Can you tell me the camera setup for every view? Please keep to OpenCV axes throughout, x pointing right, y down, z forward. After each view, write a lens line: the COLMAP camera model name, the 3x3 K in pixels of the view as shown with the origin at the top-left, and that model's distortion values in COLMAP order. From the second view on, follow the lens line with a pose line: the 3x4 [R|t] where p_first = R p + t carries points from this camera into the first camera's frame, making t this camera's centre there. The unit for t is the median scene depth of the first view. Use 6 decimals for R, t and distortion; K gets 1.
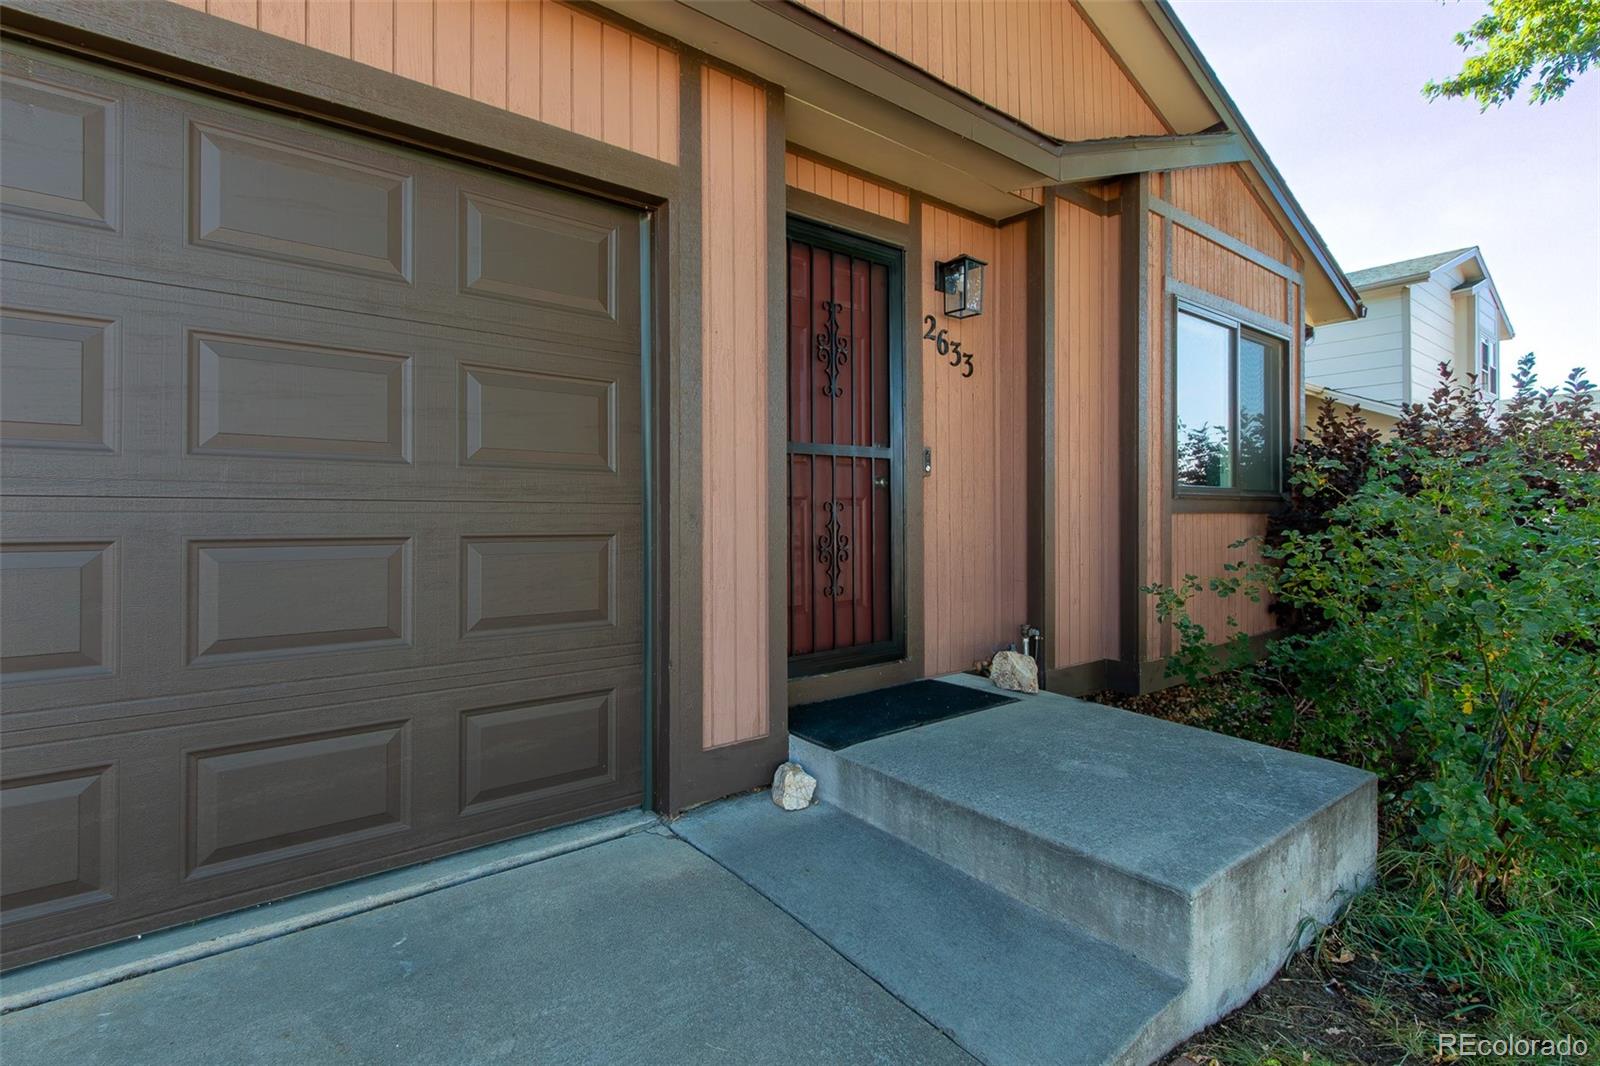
lens RADIAL K [[714.1, 0, 768.3], [0, 714.1, 511.4], [0, 0, 1]] dist [0.020908, -0.000009]
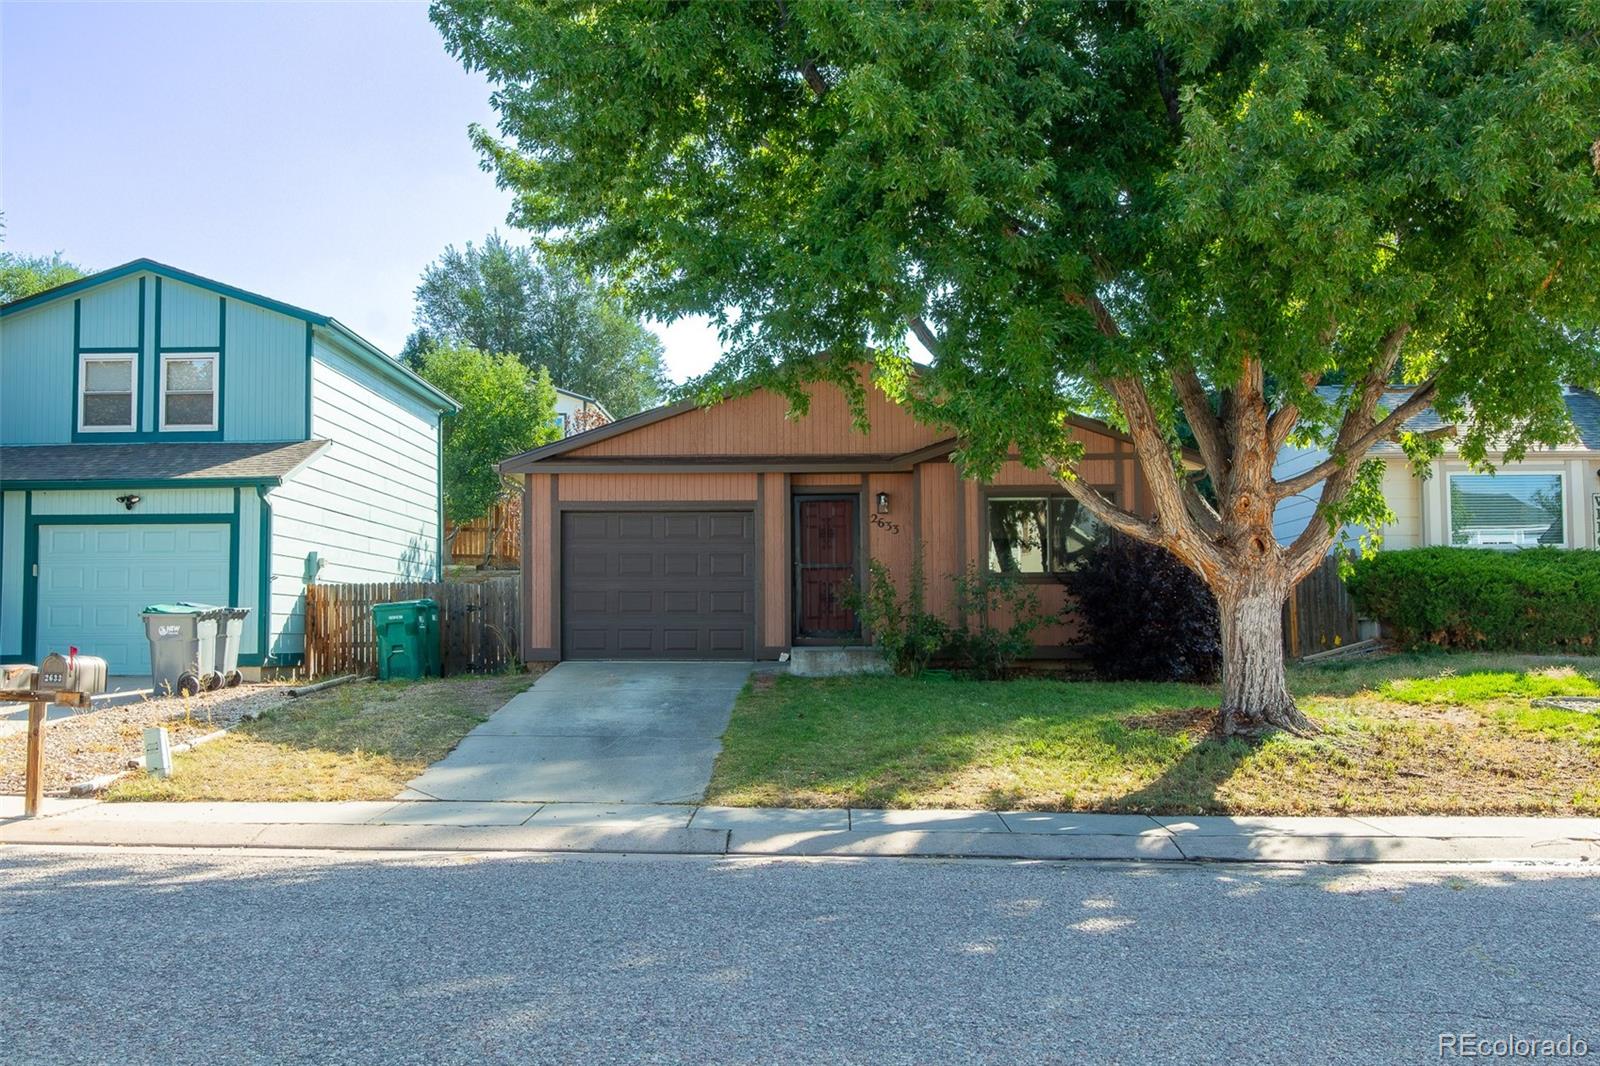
lens RADIAL K [[1587.0, 0, 800.0], [0, 1587.0, 533.0], [0, 0, 1]] dist [0.007563, 0.002718]
pose [[0.801338, -0.042562, -0.596696, 3.799837], [0.005626, 0.997958, -0.063630, 0.191885], [0.598185, 0.047632, 0.799941, -4.219342]]
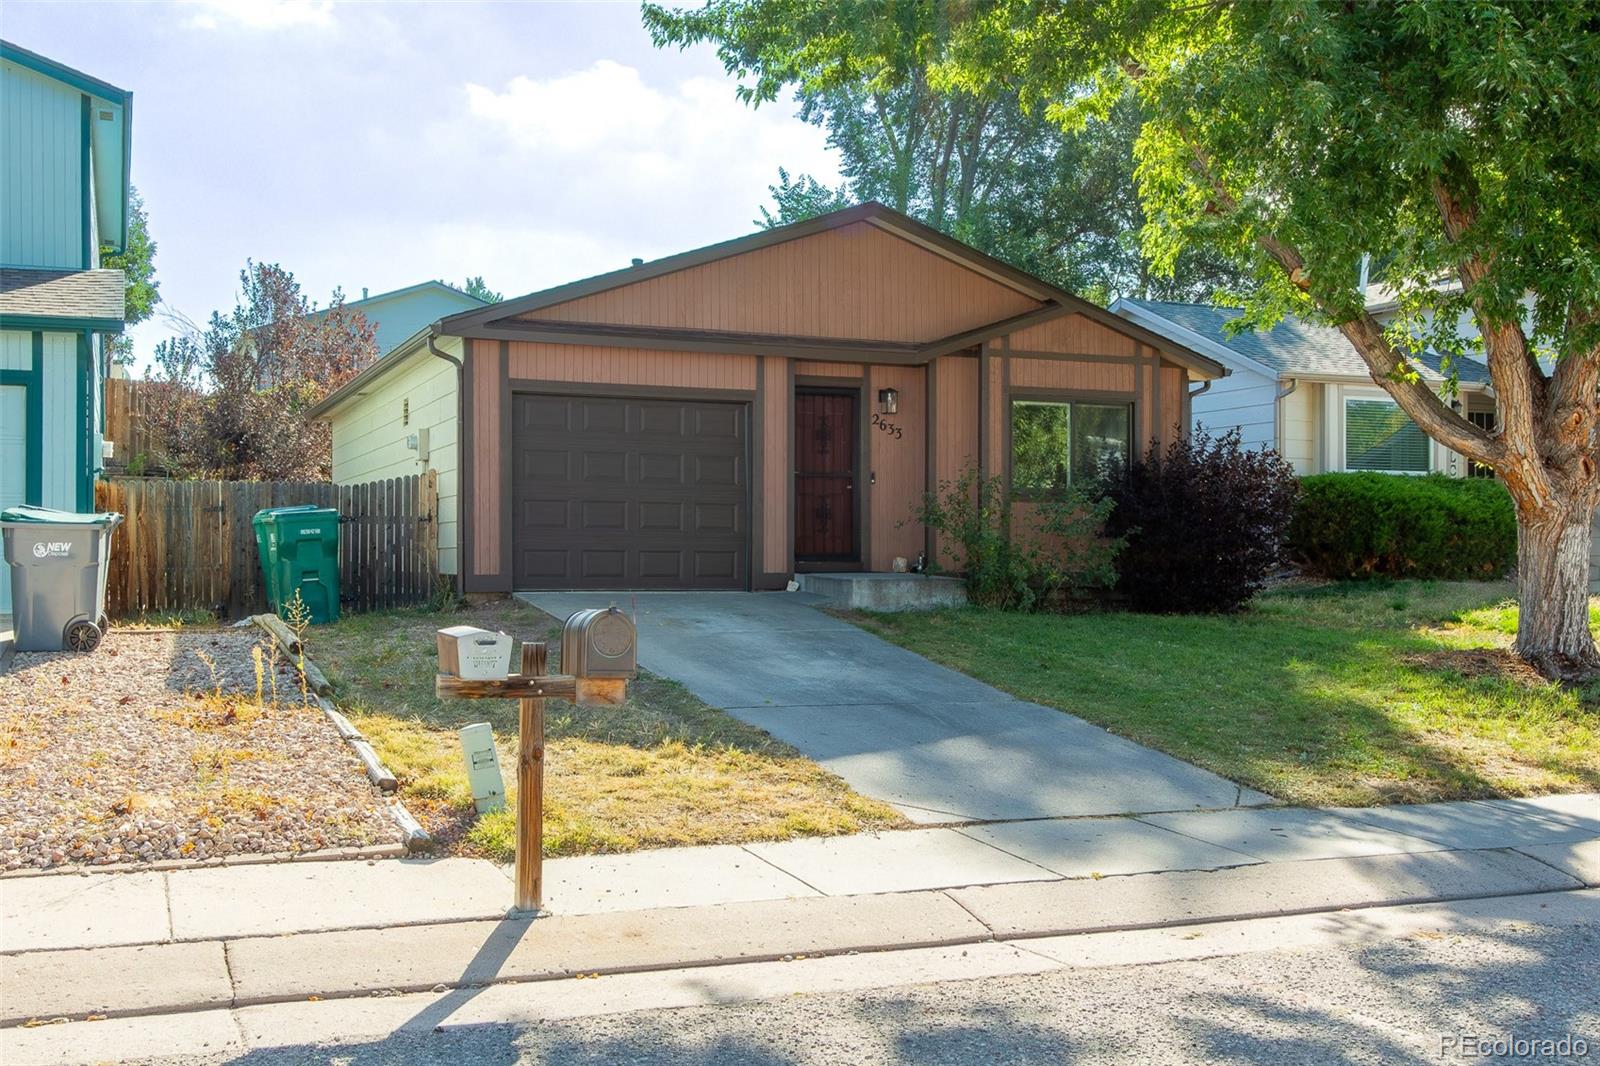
lens RADIAL K [[1587.0, 0, 800.0], [0, 1587.0, 533.0], [0, 0, 1]] dist [0.007563, 0.002718]
pose [[0.978005, 0.002273, -0.208569, 1.098567], [-0.003741, 0.999971, -0.006644, 0.146655], [0.208548, 0.007278, 0.977985, -4.185204]]
